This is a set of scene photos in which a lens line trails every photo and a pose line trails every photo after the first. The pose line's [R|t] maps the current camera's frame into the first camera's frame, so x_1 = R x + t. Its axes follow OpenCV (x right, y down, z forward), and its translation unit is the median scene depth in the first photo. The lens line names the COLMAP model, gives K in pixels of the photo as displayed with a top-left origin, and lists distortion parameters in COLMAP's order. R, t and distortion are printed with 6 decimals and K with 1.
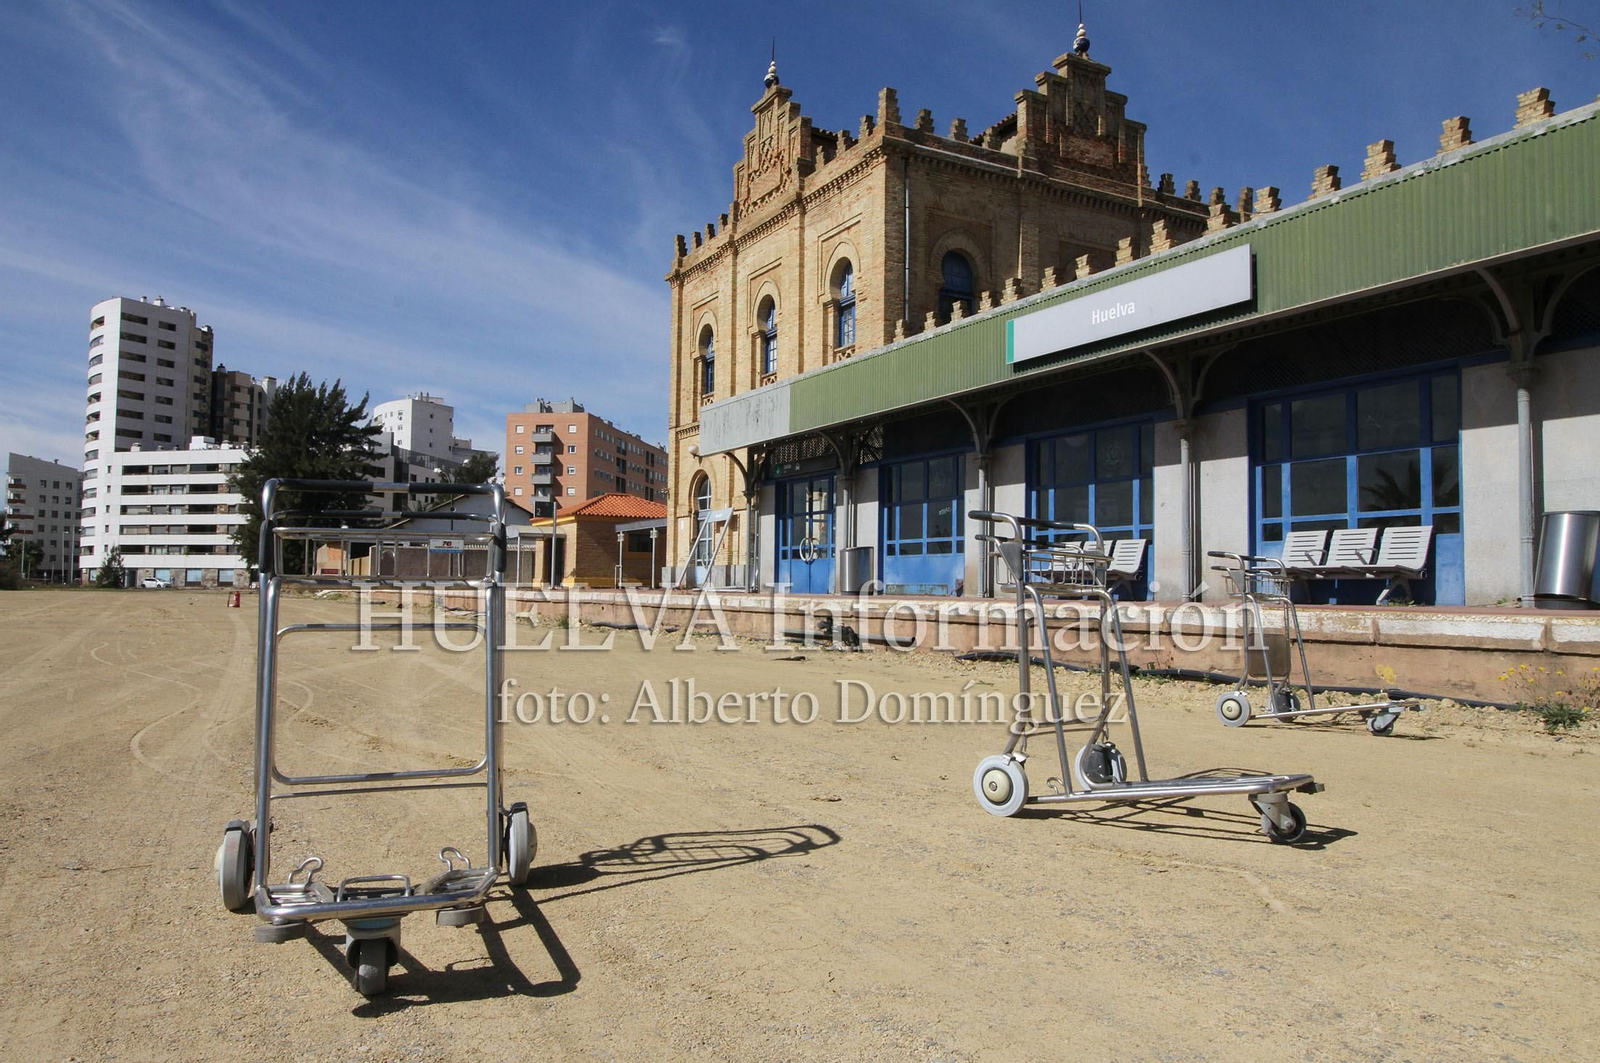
lens RADIAL K [[1112.6, 0, 778.4], [0, 1112.6, 532.0], [0, 0, 1]] dist [0.003197, -0.002766]
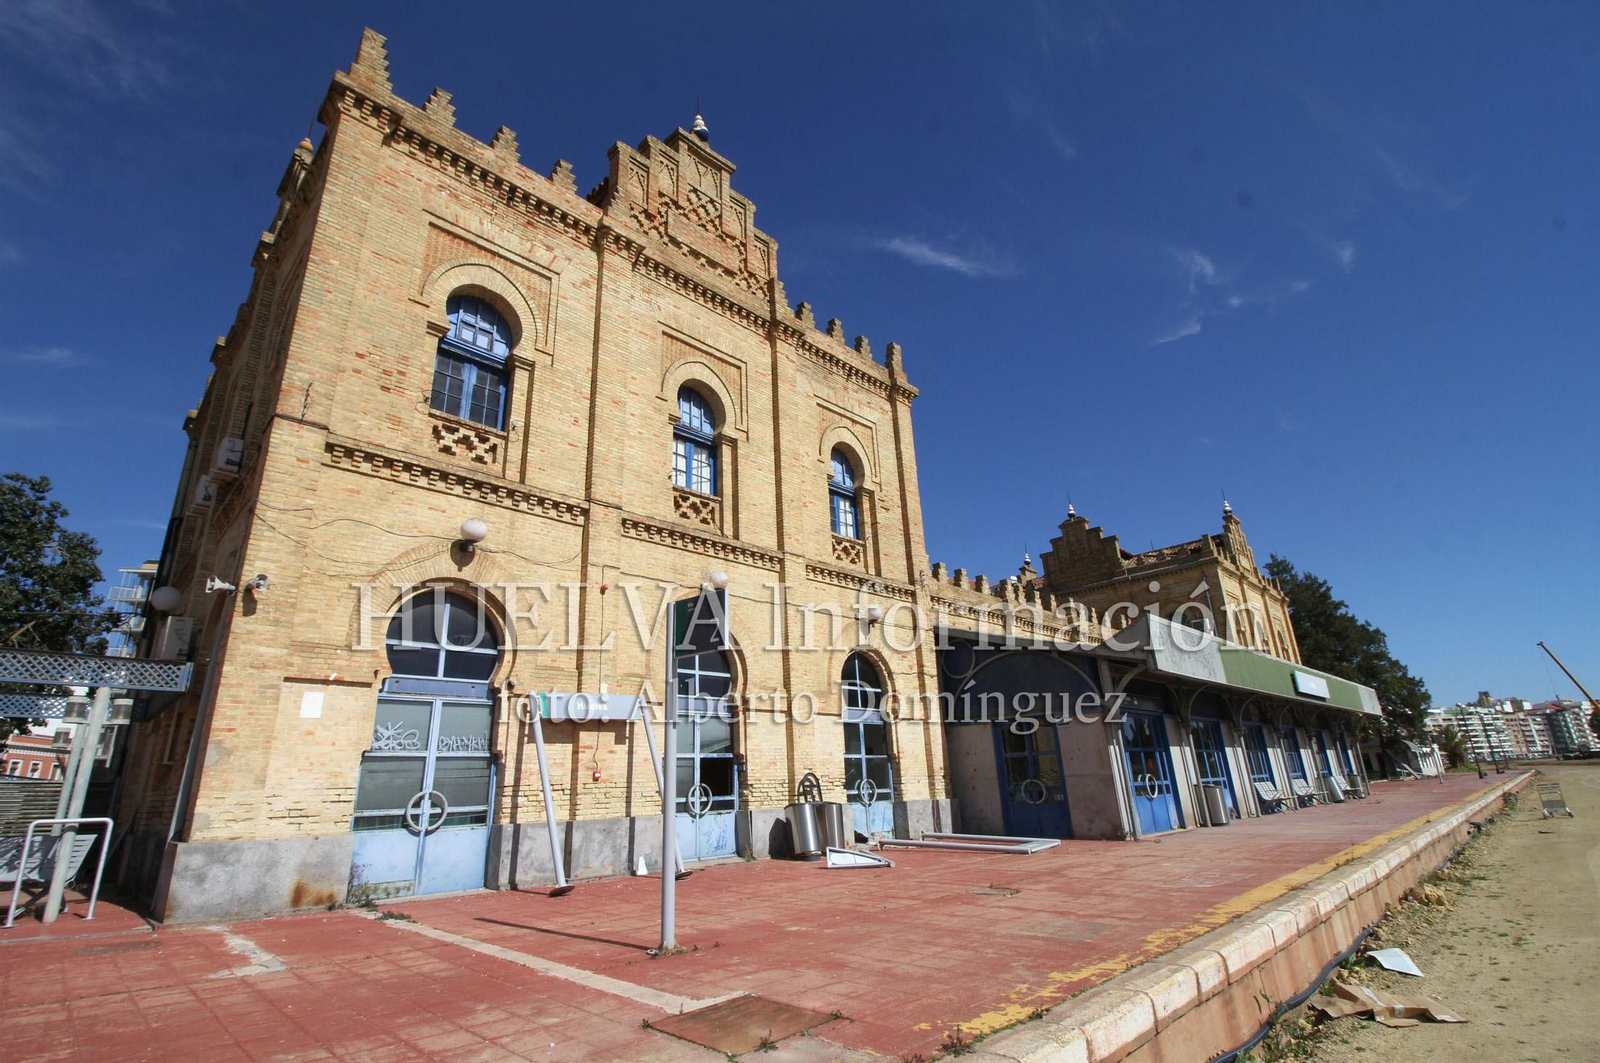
lens RADIAL K [[741.4, 0, 783.3], [0, 741.4, 527.1], [0, 0, 1]] dist [0.000872, -0.013798]
pose [[-0.275711, 0.320907, 0.906092, -0.466474], [-0.016248, 0.940937, -0.338192, 0.022386], [-0.961103, -0.107965, -0.254213, 1.232558]]
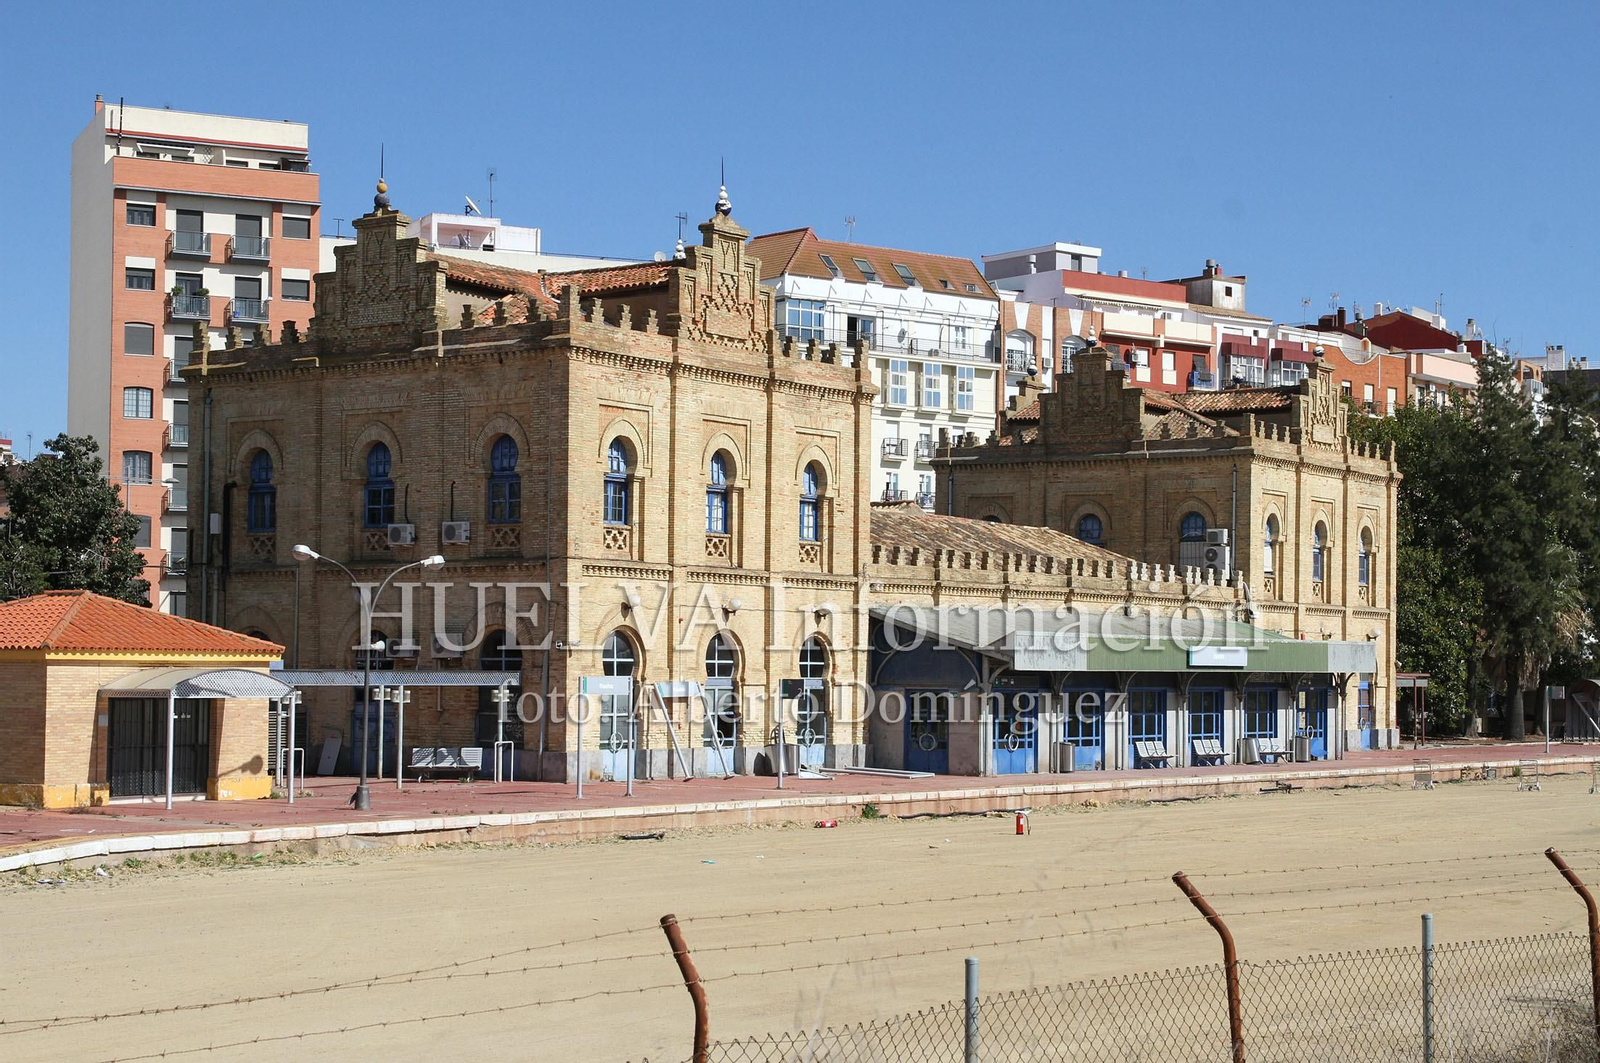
lens RADIAL K [[2805.1, 0, 793.1], [0, 2805.1, 550.6], [0, 0, 1]] dist [0.130280, 0.008841]
pose [[-0.451245, 0.020855, 0.892157, -2.412564], [-0.062950, 0.996493, -0.055134, -0.009664], [-0.890177, -0.081040, -0.448349, 2.291966]]
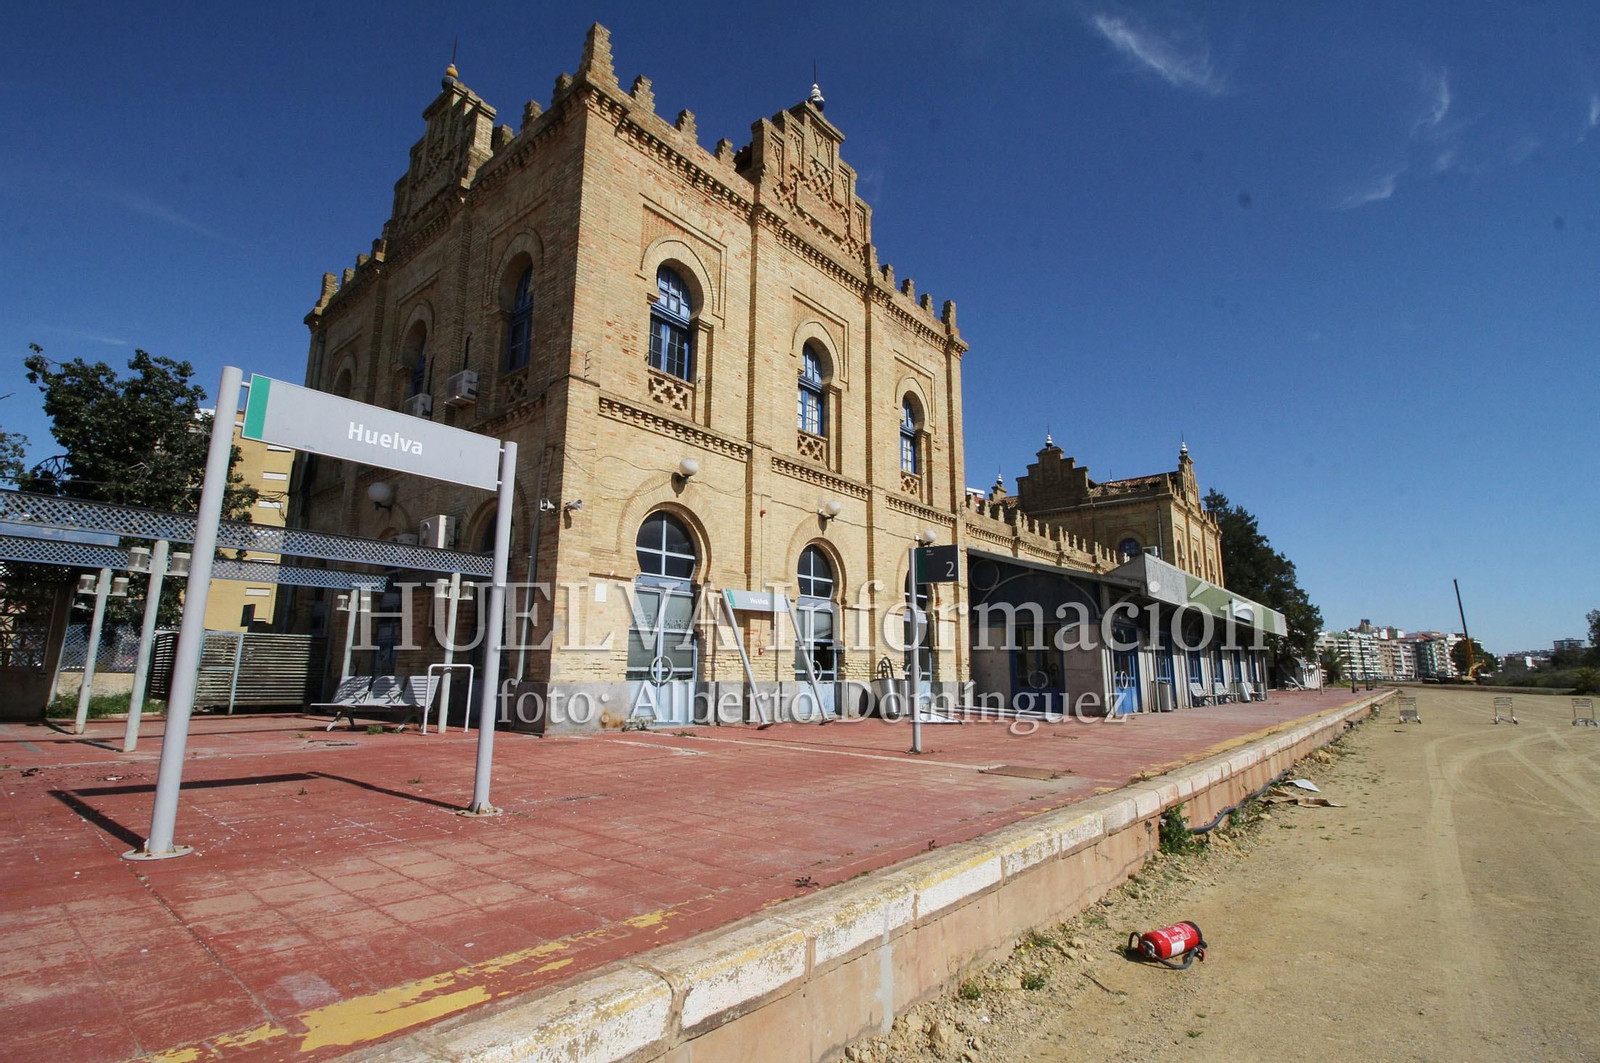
lens RADIAL K [[743.1, 0, 787.9], [0, 743.1, 527.9], [0, 0, 1]] dist [0.002894, -0.014702]
pose [[-0.367247, 0.162709, 0.915781, -0.550602], [-0.064376, 0.977773, -0.199539, 0.033492], [-0.927893, -0.132234, -0.348610, 1.387227]]
